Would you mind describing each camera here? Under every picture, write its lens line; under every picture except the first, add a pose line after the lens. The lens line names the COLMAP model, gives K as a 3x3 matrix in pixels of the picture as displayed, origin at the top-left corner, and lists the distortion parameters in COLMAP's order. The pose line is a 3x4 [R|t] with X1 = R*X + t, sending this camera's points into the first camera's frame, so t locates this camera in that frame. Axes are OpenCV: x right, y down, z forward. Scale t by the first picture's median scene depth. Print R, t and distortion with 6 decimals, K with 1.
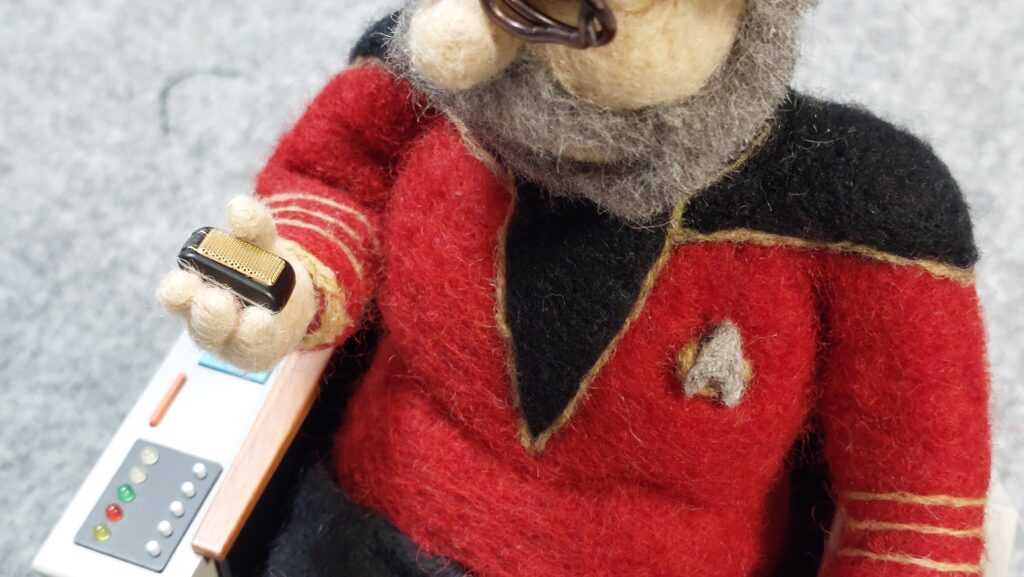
lens RADIAL K [[1550.0, 0, 511.0], [0, 1550.0, 289.1], [0, 0, 1]] dist [0.392919, -2.164920]
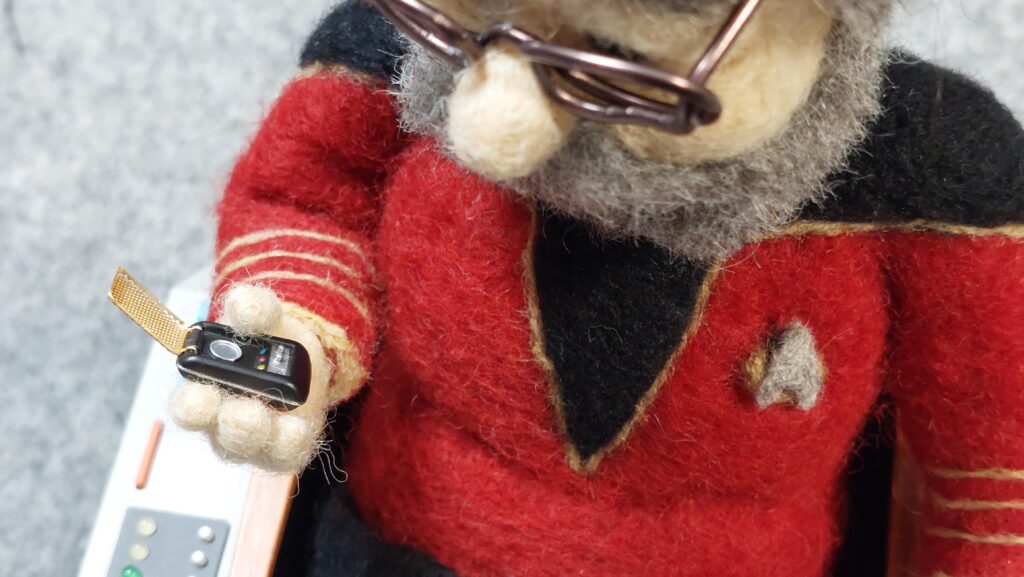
lens RADIAL K [[1550.0, 0, 511.0], [0, 1550.0, 289.1], [0, 0, 1]] dist [0.392919, -2.164920]
pose [[0.983129, -0.161917, 0.085087, -0.091814], [0.146334, 0.975338, 0.165232, -0.163686], [-0.109742, -0.149993, 0.982578, 0.131378]]
